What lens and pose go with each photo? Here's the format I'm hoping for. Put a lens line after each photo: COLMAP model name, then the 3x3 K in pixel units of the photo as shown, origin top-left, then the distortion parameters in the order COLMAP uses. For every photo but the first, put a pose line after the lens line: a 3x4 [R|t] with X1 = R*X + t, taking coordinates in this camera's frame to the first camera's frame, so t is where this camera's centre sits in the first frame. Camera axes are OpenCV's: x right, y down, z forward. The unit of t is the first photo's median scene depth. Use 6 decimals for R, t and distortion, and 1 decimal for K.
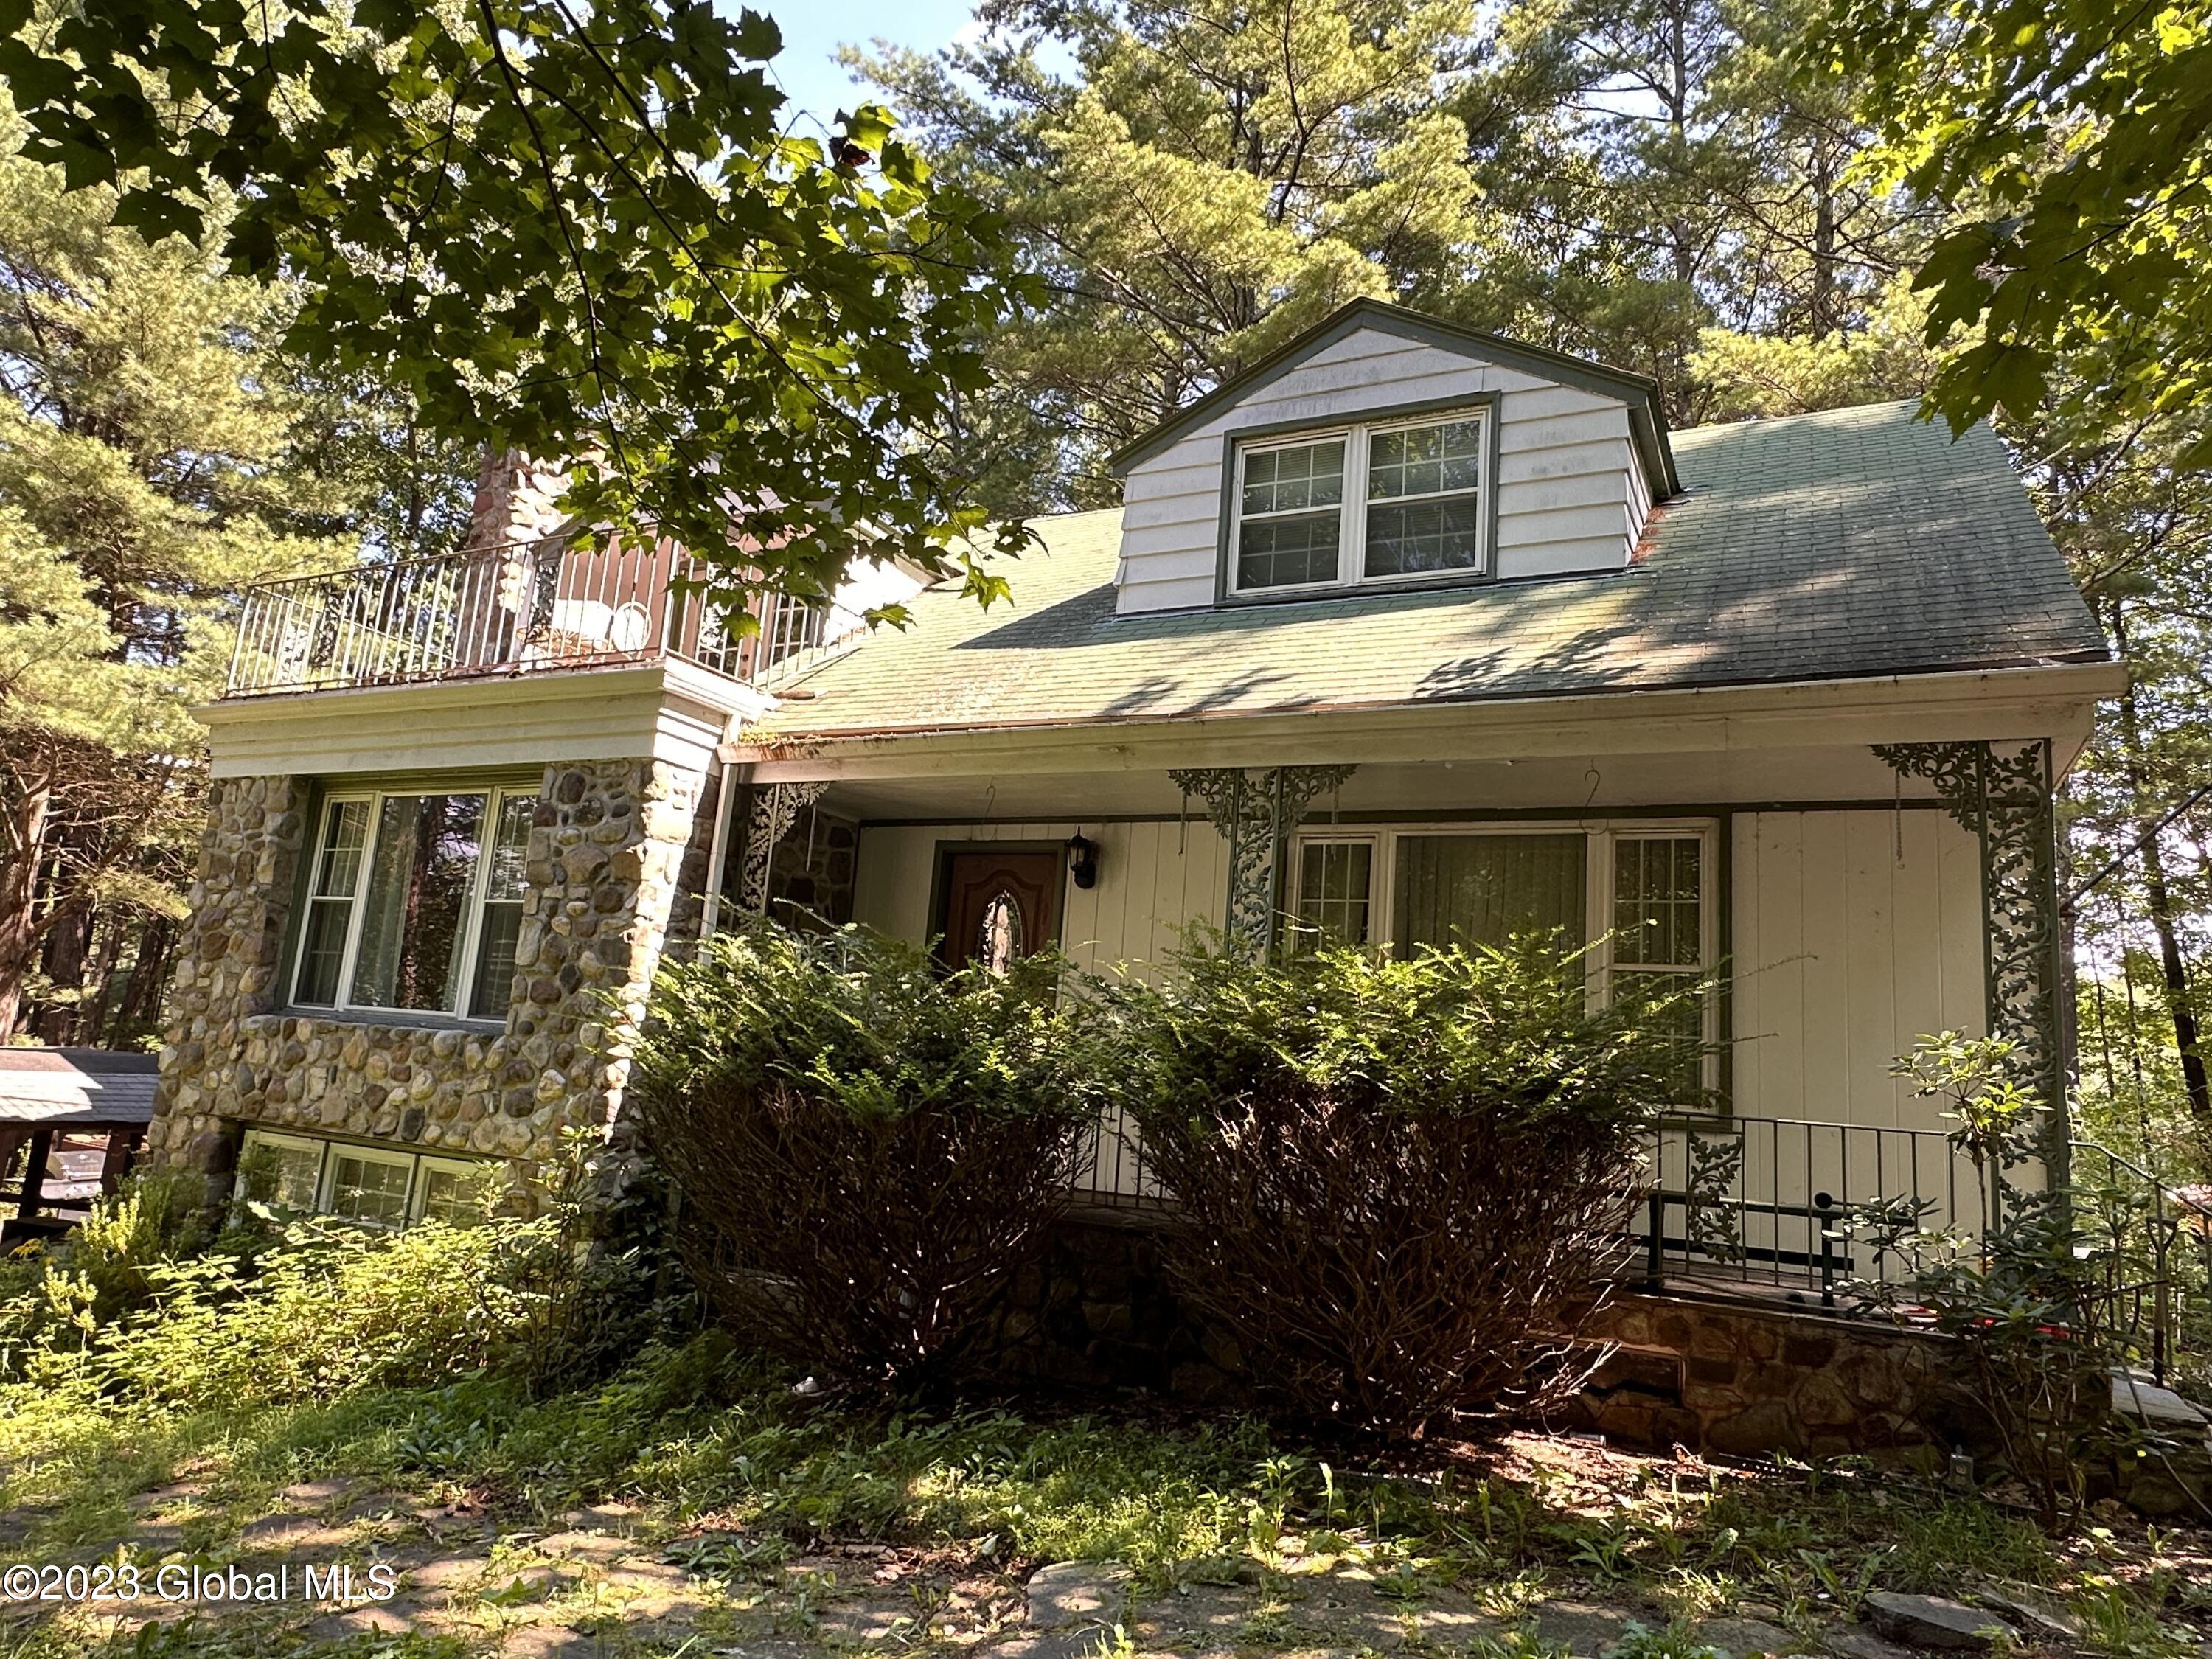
lens RADIAL K [[1357.0, 0, 1107.5], [0, 1357.0, 826.0], [0, 0, 1]] dist [-0.002078, -0.000059]
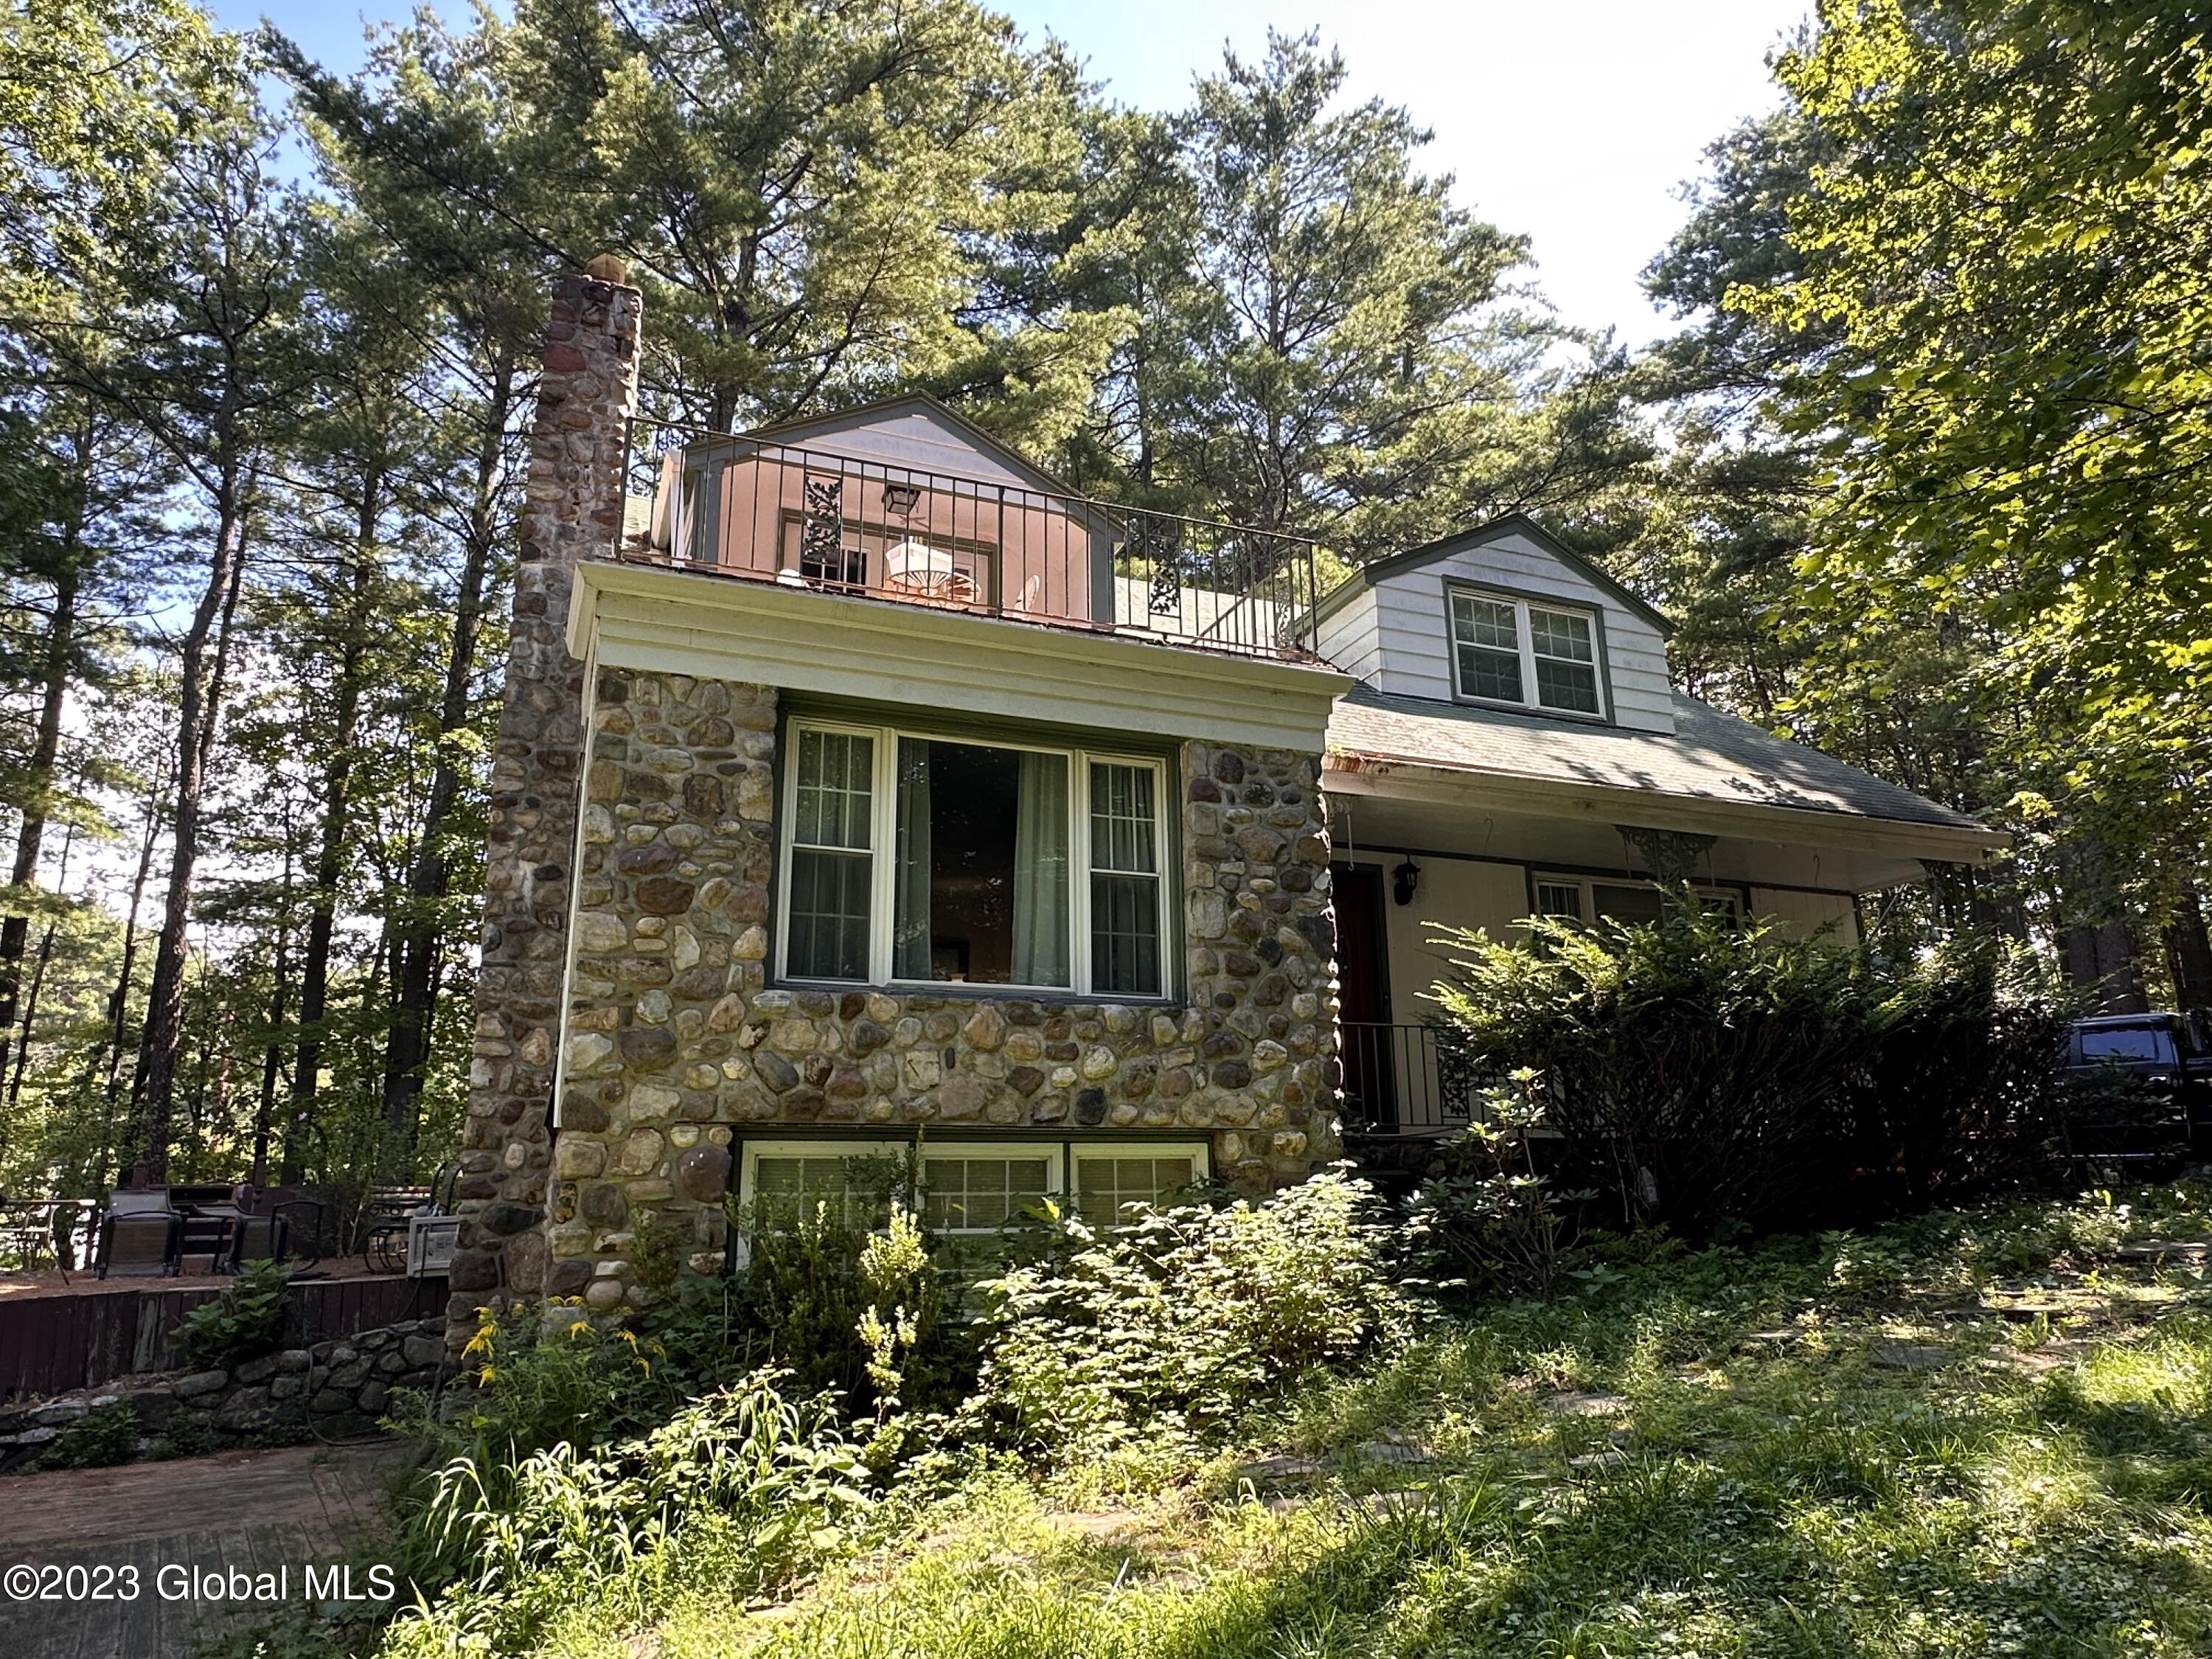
lens RADIAL K [[1357.0, 0, 1106.4], [0, 1357.0, 834.7], [0, 0, 1]] dist [-0.002078, -0.000059]
pose [[0.663477, 0.113443, 0.739546, -1.139448], [-0.073956, 0.993542, -0.086056, 0.110168], [-0.744532, 0.002402, 0.667582, 0.362708]]
